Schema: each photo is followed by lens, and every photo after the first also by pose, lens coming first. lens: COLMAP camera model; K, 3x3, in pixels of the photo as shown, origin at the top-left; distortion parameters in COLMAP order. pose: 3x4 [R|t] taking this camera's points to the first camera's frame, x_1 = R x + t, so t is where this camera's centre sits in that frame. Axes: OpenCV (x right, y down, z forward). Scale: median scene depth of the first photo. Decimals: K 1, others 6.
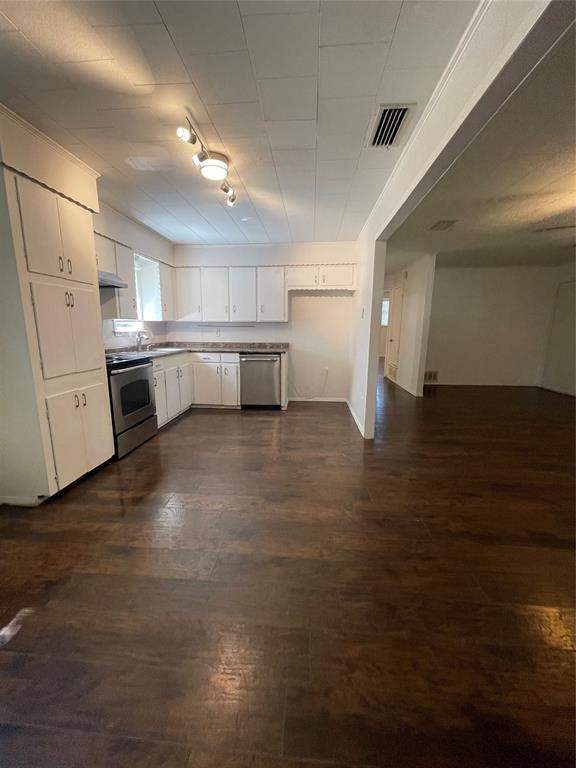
lens RADIAL K [[309.0, 0, 284.8], [0, 309.0, 383.5], [0, 0, 1]] dist [0.000202, 0.000179]
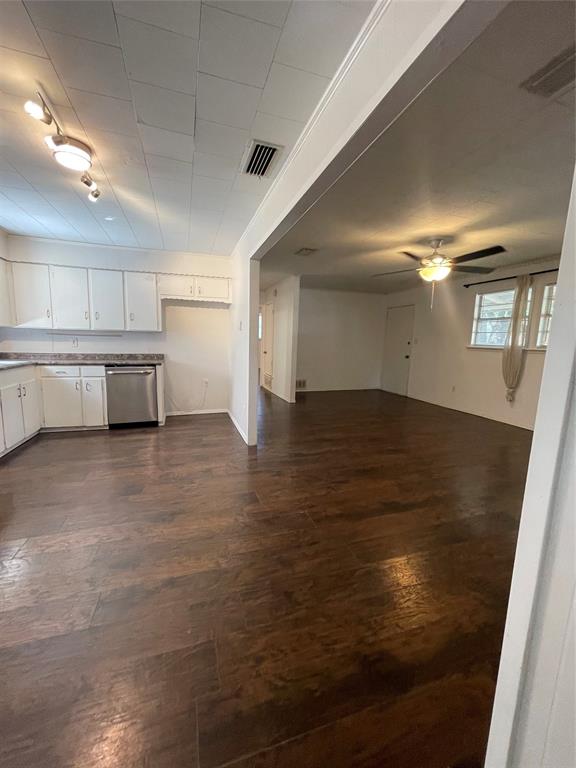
lens RADIAL K [[306.8, 0, 284.6], [0, 306.8, 384.1], [0, 0, 1]] dist [-0.000163, 0.000455]
pose [[0.923258, -0.035826, 0.382507, -0.020820], [0.048942, 0.998498, -0.024611, 0.003550], [-0.381051, 0.041443, 0.923625, -0.010920]]
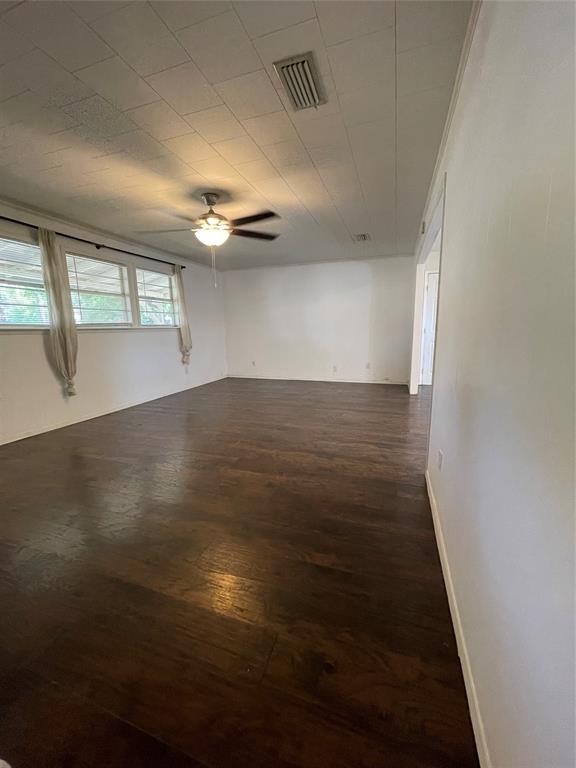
lens RADIAL K [[306.8, 0, 284.6], [0, 306.8, 384.1], [0, 0, 1]] dist [-0.000163, 0.000455]
pose [[-0.967546, -0.036351, 0.250067, 0.428430], [0.054248, 0.936646, 0.346052, -0.286819], [-0.246804, 0.348387, -0.904276, 1.666753]]
